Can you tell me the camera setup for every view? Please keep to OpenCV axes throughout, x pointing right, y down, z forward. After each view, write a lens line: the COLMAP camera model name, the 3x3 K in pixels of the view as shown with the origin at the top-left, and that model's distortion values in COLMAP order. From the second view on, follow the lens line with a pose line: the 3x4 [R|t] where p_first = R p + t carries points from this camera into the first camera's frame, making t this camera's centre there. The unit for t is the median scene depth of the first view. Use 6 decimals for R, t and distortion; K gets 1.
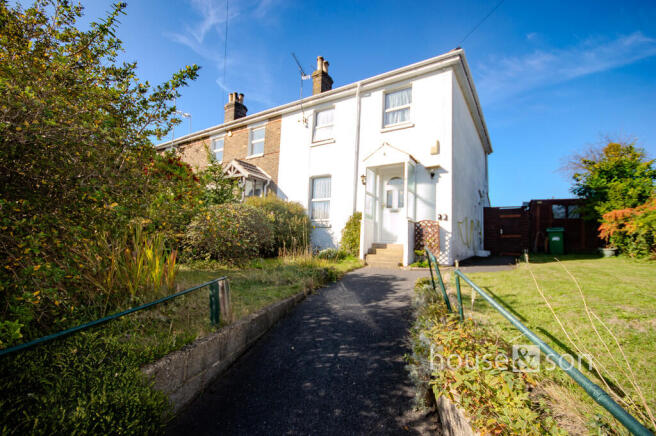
lens RADIAL K [[294.0, 0, 328.6], [0, 294.0, 219.9], [0, 0, 1]] dist [0.001647, -0.001067]
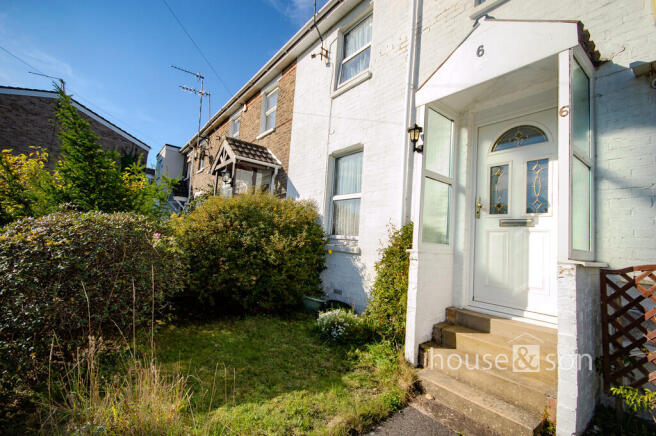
lens RADIAL K [[294.0, 0, 326.1], [0, 294.0, 220.7], [0, 0, 1]] dist [0.001647, -0.001067]
pose [[0.943533, -0.004582, -0.331248, 0.115829], [0.007987, 0.999928, 0.008919, -0.034372], [0.331184, -0.011061, 0.943501, 0.540090]]
